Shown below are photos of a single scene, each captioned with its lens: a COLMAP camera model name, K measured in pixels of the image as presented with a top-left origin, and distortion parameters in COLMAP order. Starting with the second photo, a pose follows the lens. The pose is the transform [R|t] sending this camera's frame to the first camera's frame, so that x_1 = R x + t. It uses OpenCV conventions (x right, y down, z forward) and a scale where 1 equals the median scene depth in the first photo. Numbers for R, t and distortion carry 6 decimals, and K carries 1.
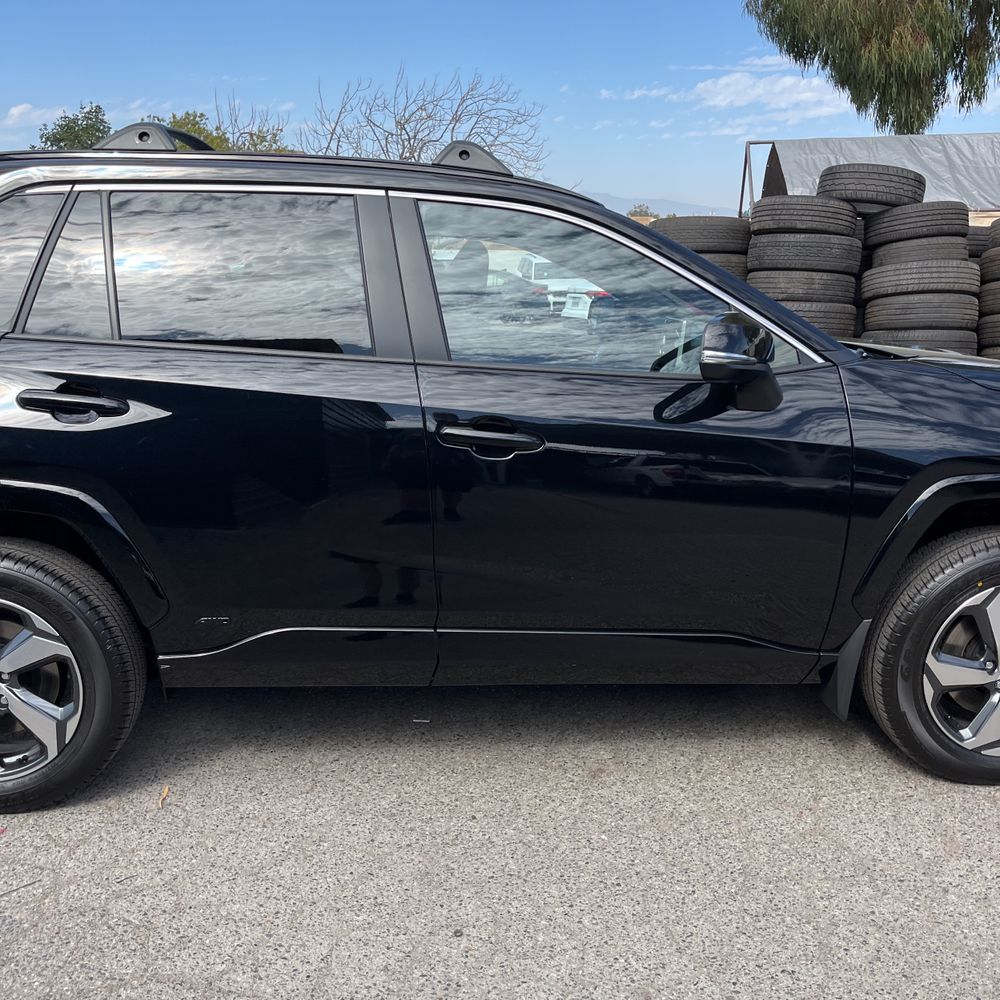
lens RADIAL K [[1039.8, 0, 499.4], [0, 1039.8, 515.3], [0, 0, 1]] dist [0.011808, 0.000000]
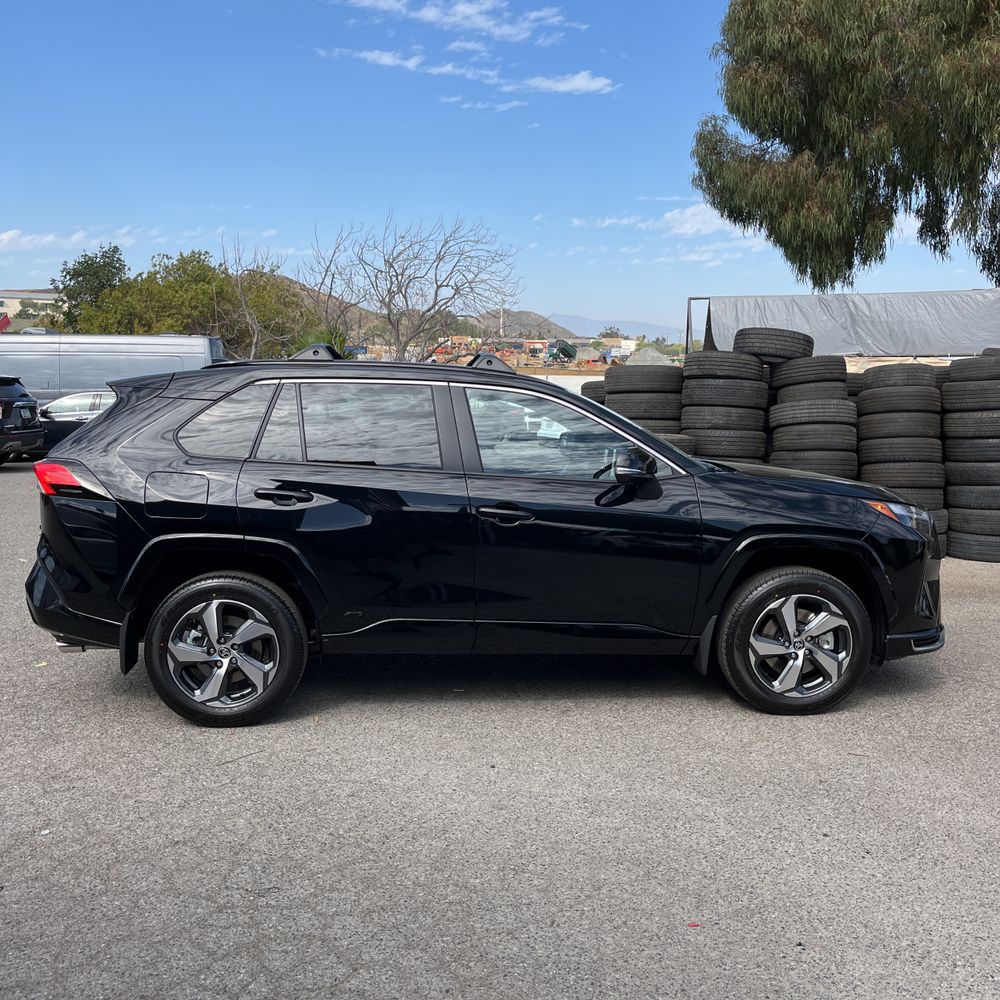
lens RADIAL K [[1039.8, 0, 493.7], [0, 1039.8, 503.0], [0, 0, 1]] dist [0.011808, 0.000000]
pose [[0.999849, -0.000913, 0.017377, -0.053061], [0.003010, 0.992650, -0.120984, 0.112542], [-0.017139, 0.121018, 0.992502, -0.726473]]
